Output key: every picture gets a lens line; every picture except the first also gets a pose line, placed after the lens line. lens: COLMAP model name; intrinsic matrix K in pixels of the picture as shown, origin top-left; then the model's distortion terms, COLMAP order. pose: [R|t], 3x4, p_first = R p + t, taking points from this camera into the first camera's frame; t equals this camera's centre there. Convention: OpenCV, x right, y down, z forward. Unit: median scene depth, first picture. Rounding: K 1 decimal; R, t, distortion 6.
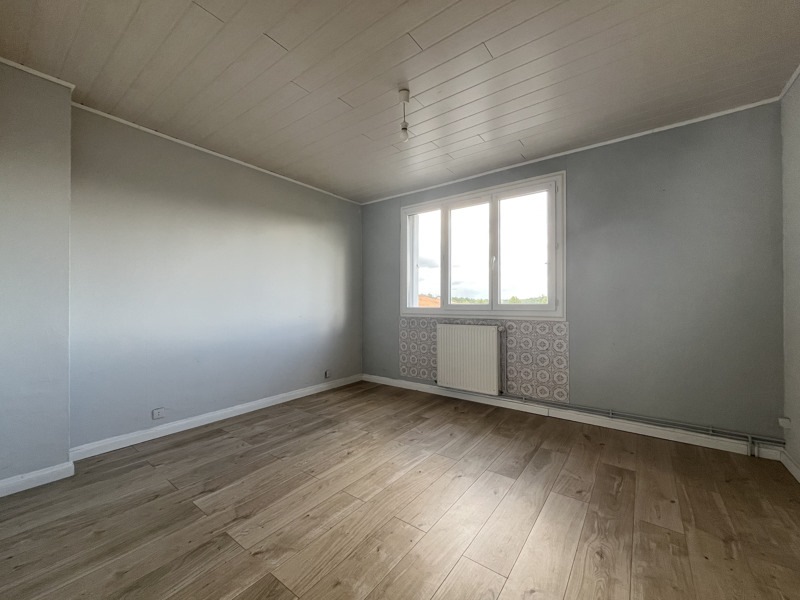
lens RADIAL K [[321.1, 0, 397.7], [0, 321.1, 299.8], [0, 0, 1]] dist [-0.010845, -0.000291]
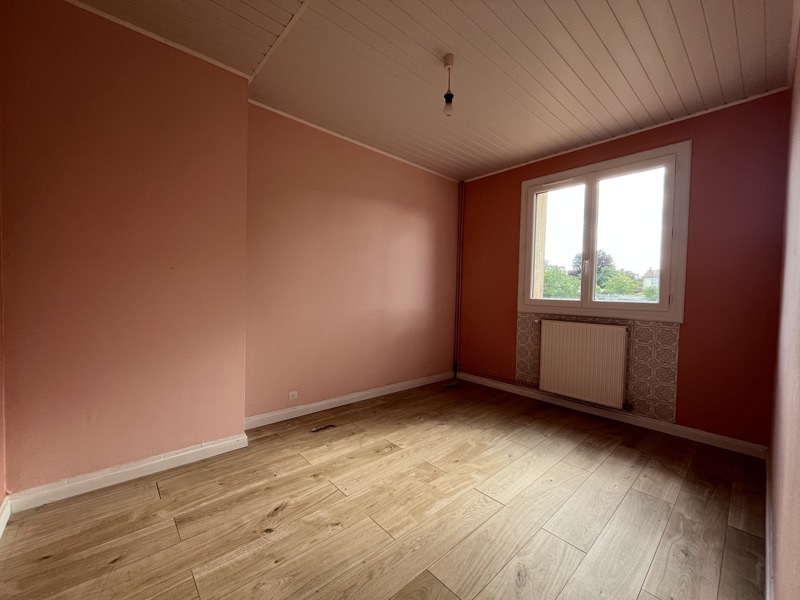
lens RADIAL K [[321.1, 0, 397.8], [0, 321.1, 298.9], [0, 0, 1]] dist [-0.010845, -0.000291]
pose [[0.985051, 0.037220, -0.168193, -0.125118], [-0.031988, 0.998920, 0.033711, 0.002247], [0.169266, -0.027826, 0.985178, 0.084453]]
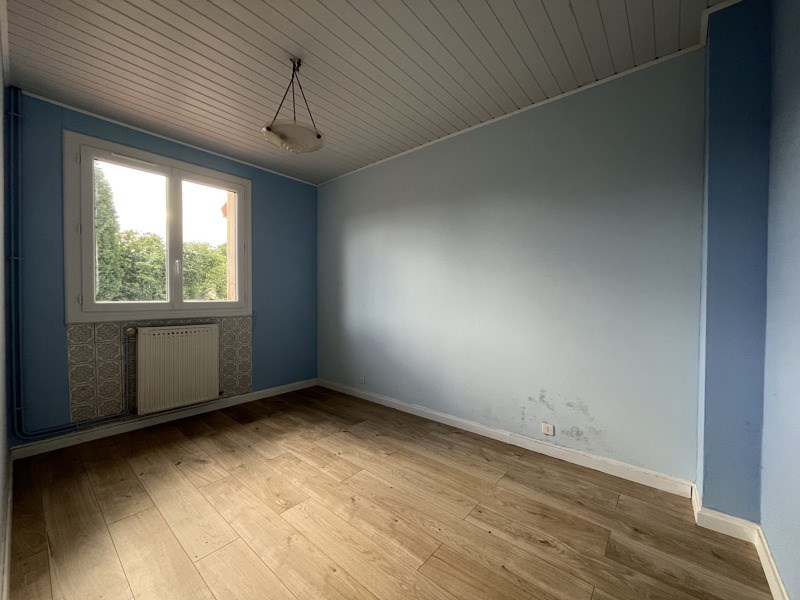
lens RADIAL K [[321.1, 0, 398.4], [0, 321.1, 299.1], [0, 0, 1]] dist [-0.010845, -0.000291]
pose [[0.031435, -0.001471, 0.999505, -0.562947], [-0.013147, 0.999912, 0.001885, 0.002319], [-0.999419, -0.013199, 0.031413, 0.419332]]
